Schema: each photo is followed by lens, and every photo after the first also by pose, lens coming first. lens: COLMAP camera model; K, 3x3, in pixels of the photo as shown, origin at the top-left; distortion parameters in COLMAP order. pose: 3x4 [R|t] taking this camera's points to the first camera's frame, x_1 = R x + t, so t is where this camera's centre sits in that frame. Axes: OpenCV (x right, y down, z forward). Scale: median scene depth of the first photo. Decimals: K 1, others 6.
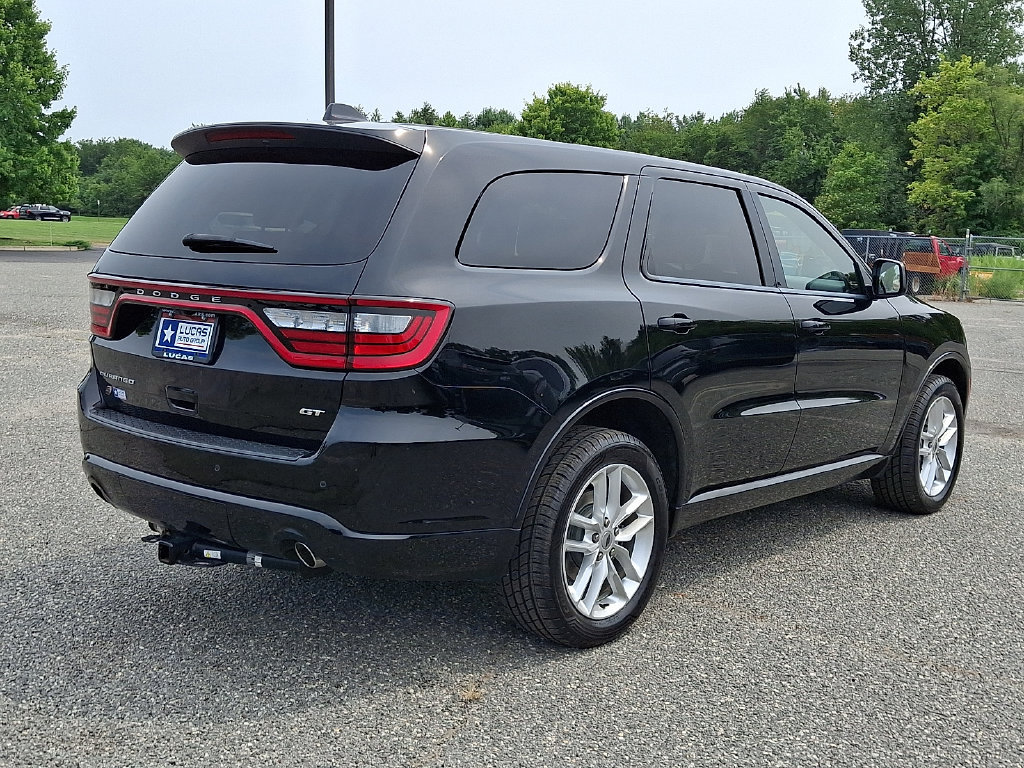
lens RADIAL K [[1172.5, 0, 526.3], [0, 1172.5, 398.3], [0, 0, 1]] dist [0.179559, -0.449360]
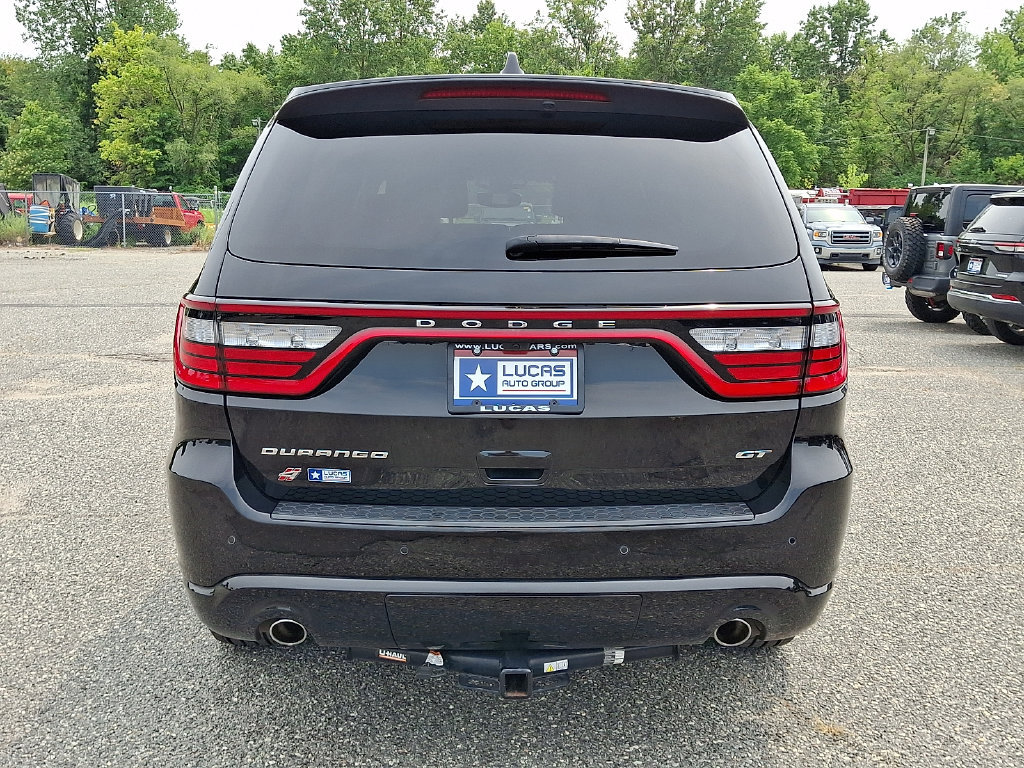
lens RADIAL K [[1039.3, 0, 512.0], [0, 1039.3, 384.0], [0, 0, 1]] dist [0.144468, -0.282836]
pose [[0.756950, -0.134087, 0.639569, -0.645987], [0.103927, 0.990967, 0.084758, -0.096224], [-0.645156, 0.002311, 0.764047, 0.490869]]
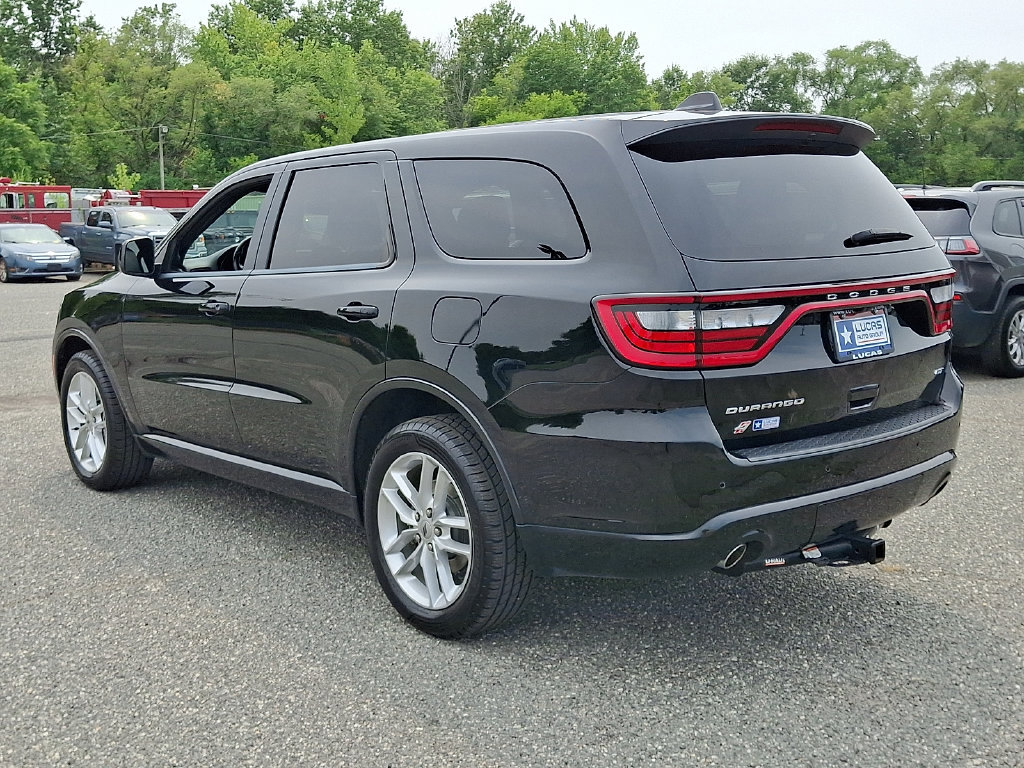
lens RADIAL K [[1170.9, 0, 490.8], [0, 1170.9, 379.7], [0, 0, 1]] dist [0.177228, -0.444035]
pose [[0.181586, -0.179502, 0.966853, -1.223837], [0.158571, 0.975677, 0.151358, -0.199988], [-0.970506, 0.125831, 0.205633, 1.032146]]
